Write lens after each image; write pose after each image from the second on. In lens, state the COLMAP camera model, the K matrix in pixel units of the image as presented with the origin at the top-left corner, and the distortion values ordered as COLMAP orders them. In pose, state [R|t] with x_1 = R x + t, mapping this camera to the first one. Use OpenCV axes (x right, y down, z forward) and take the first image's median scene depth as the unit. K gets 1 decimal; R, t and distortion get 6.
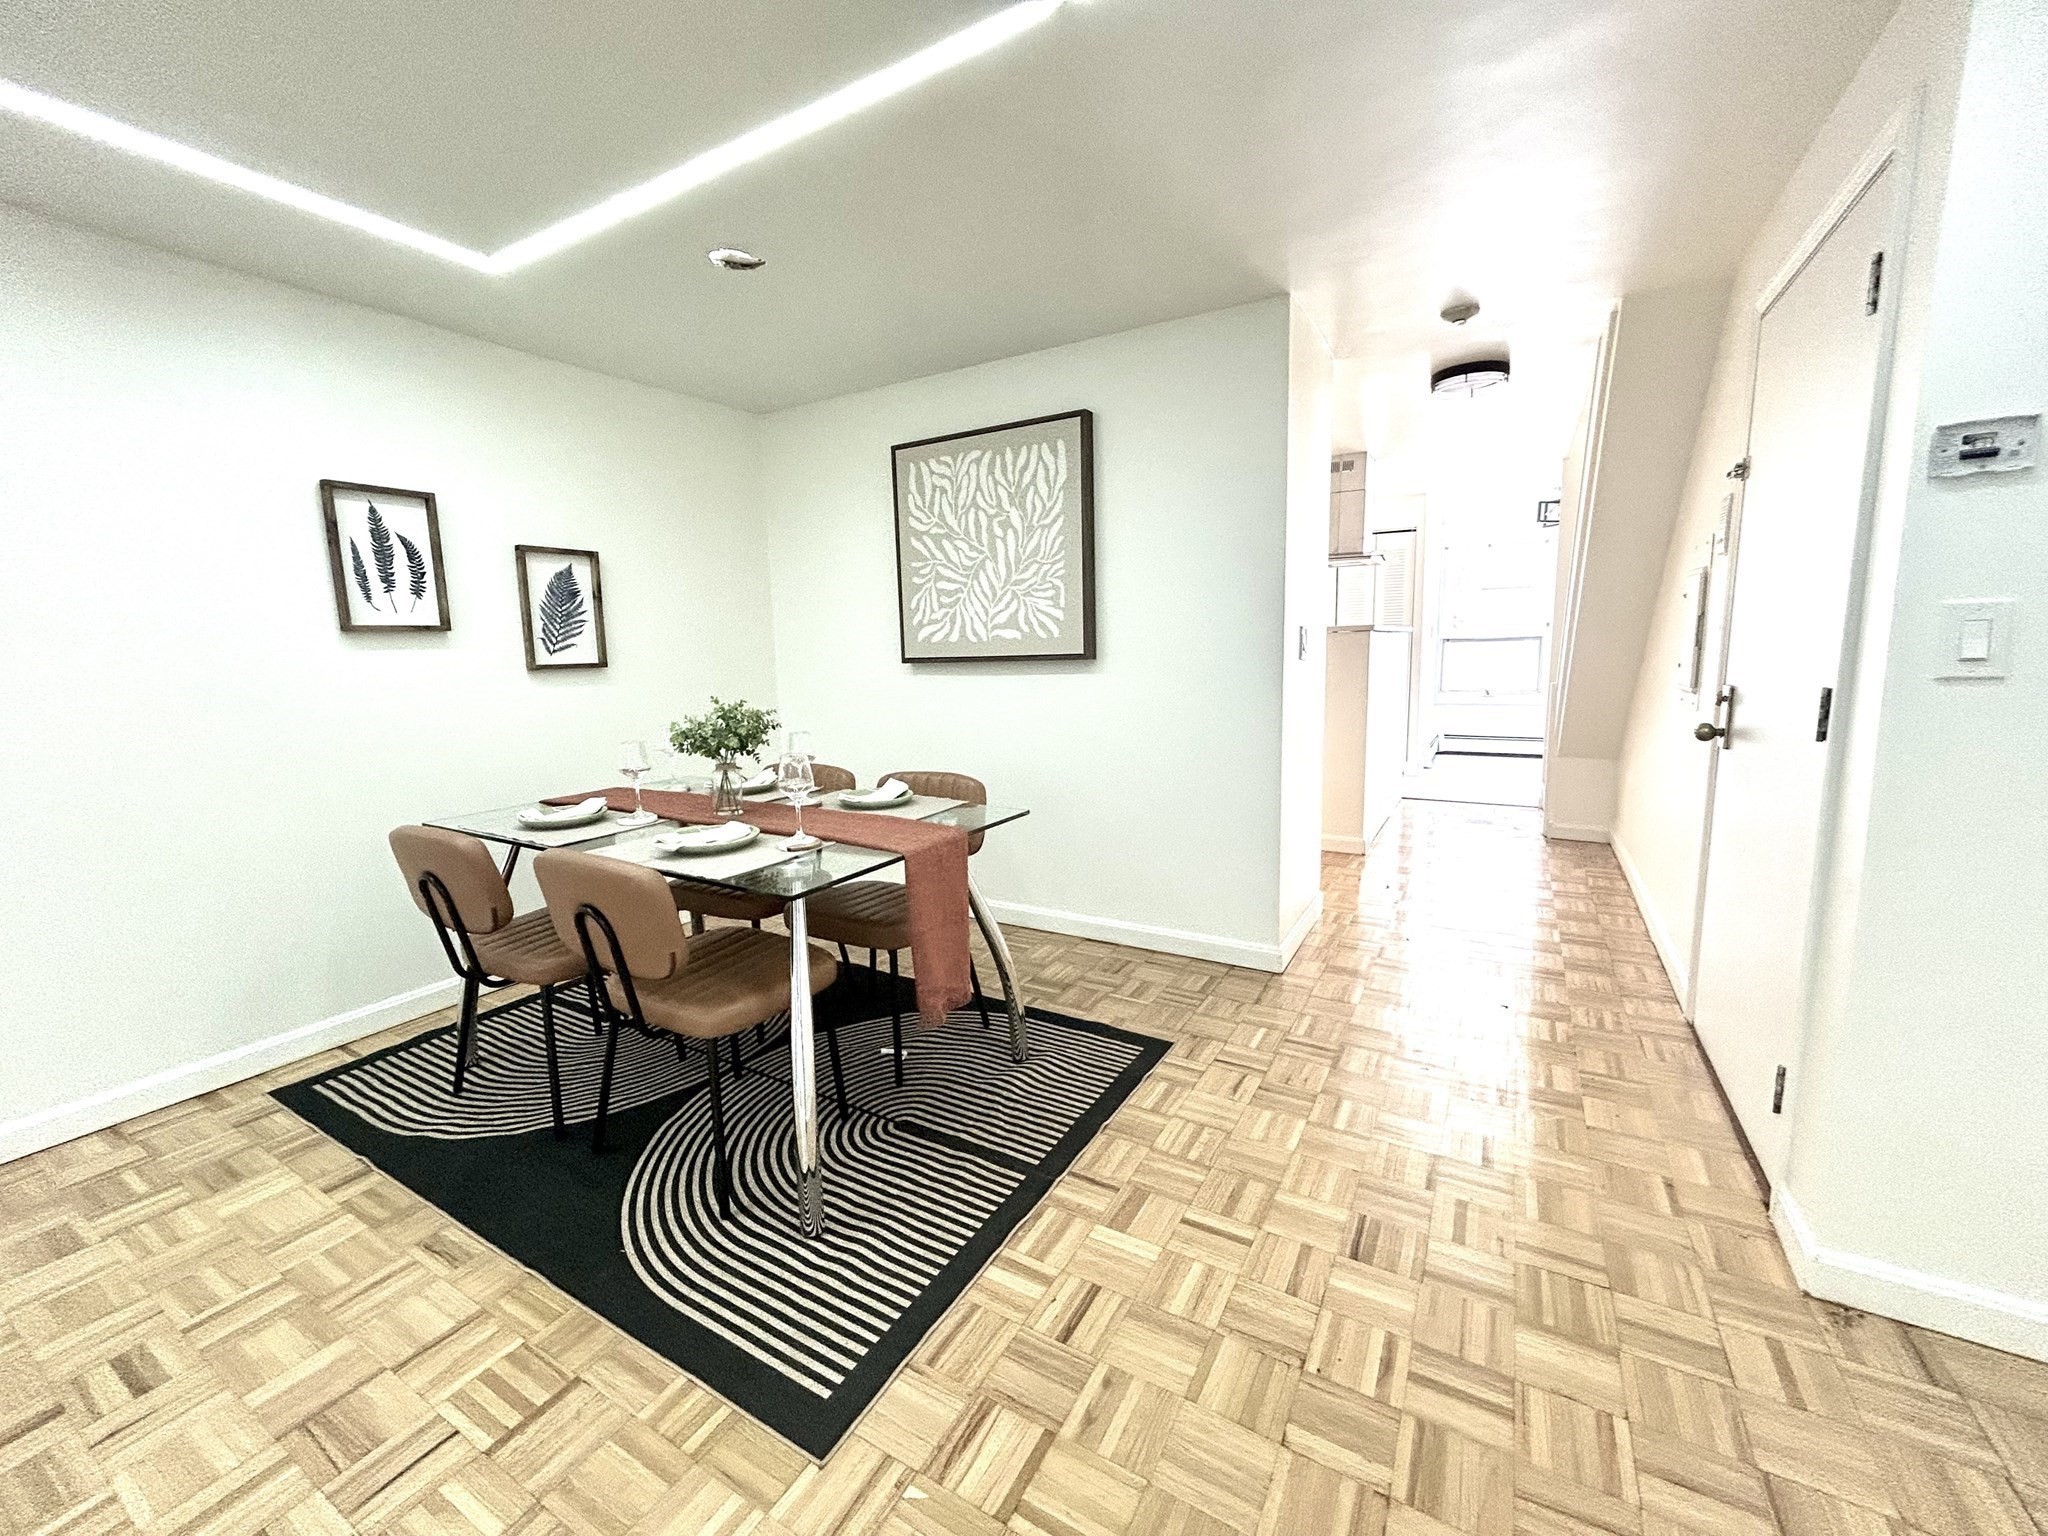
lens RADIAL K [[821.4, 0, 1024.3], [0, 821.4, 762.2], [0, 0, 1]] dist [0.002907, 0.000376]
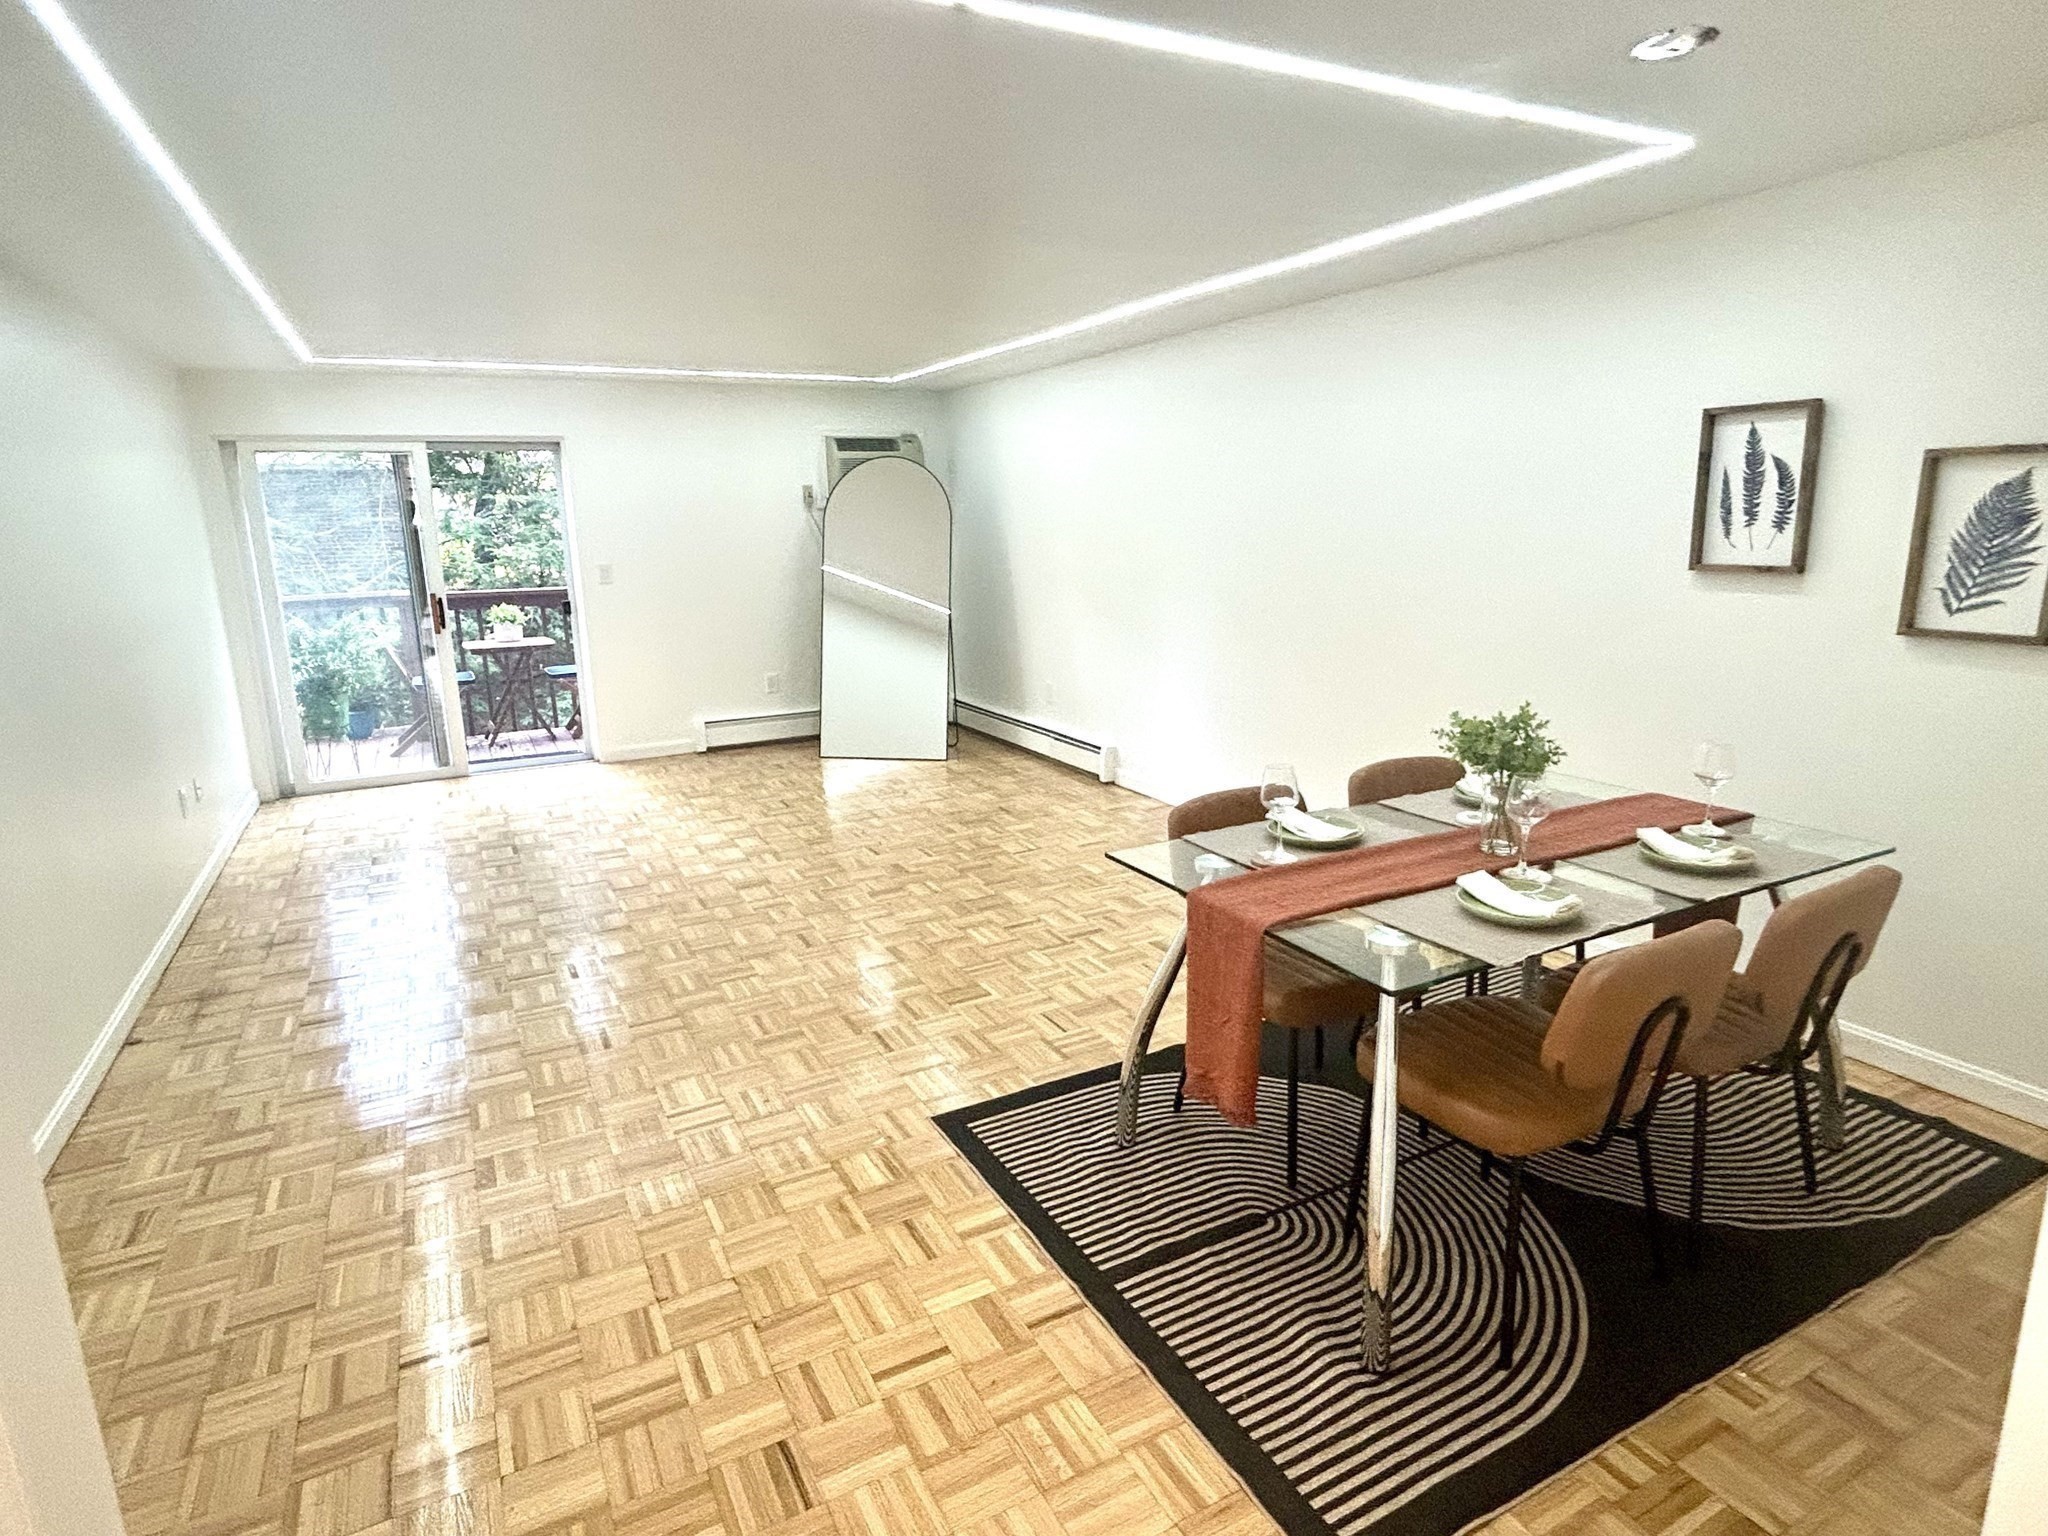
lens RADIAL K [[1102.2, 0, 1025.2], [0, 1102.2, 764.8], [0, 0, 1]] dist [-0.024000, -0.000103]
pose [[-0.519529, 0.225285, -0.824219, 0.779593], [-0.086114, 0.945899, 0.312824, -0.325702], [0.850103, 0.233498, -0.472022, 1.184659]]
